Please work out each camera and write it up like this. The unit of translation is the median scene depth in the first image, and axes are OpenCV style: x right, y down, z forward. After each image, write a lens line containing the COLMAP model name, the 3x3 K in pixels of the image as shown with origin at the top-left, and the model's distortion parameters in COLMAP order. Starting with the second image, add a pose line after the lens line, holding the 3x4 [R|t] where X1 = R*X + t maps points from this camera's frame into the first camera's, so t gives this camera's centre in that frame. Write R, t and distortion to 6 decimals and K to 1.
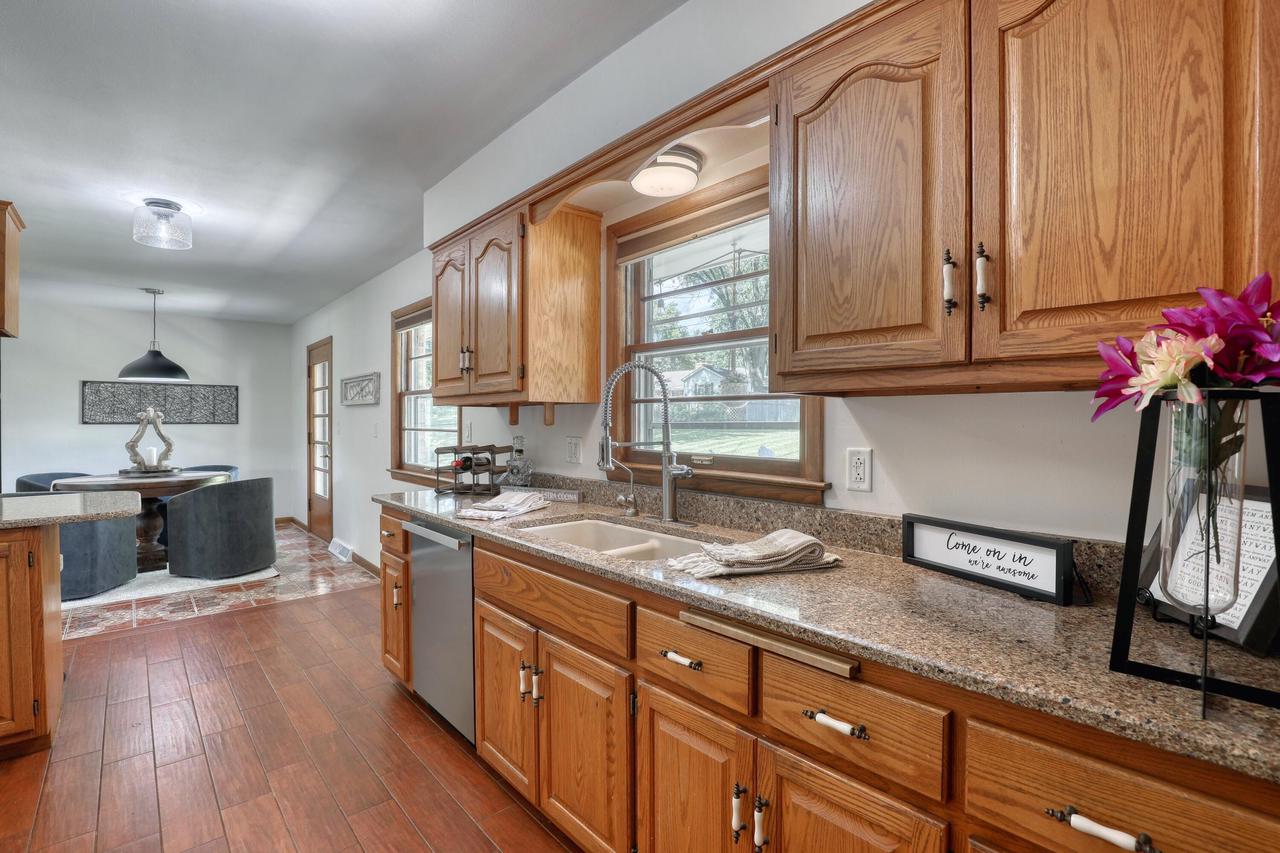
lens RADIAL K [[587.0, 0, 644.9], [0, 587.0, 426.7], [0, 0, 1]] dist [-0.041083, 0.006900]
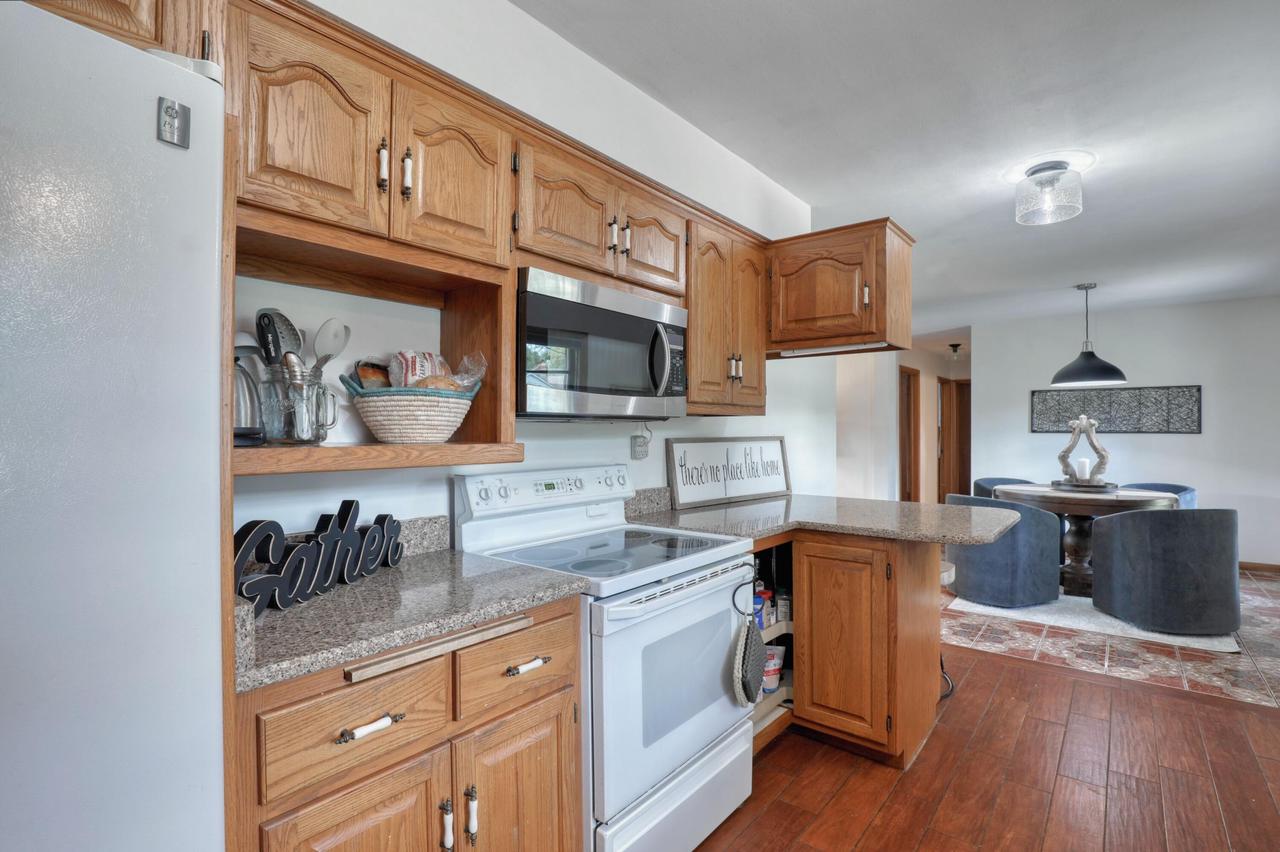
lens RADIAL K [[587.0, 0, 644.9], [0, 587.0, 426.2], [0, 0, 1]] dist [-0.041083, 0.006900]
pose [[0.145396, -0.004799, -0.989362, -0.071047], [-0.010928, 0.999919, -0.006456, -0.002412], [0.989313, 0.011751, 0.145332, 0.200541]]
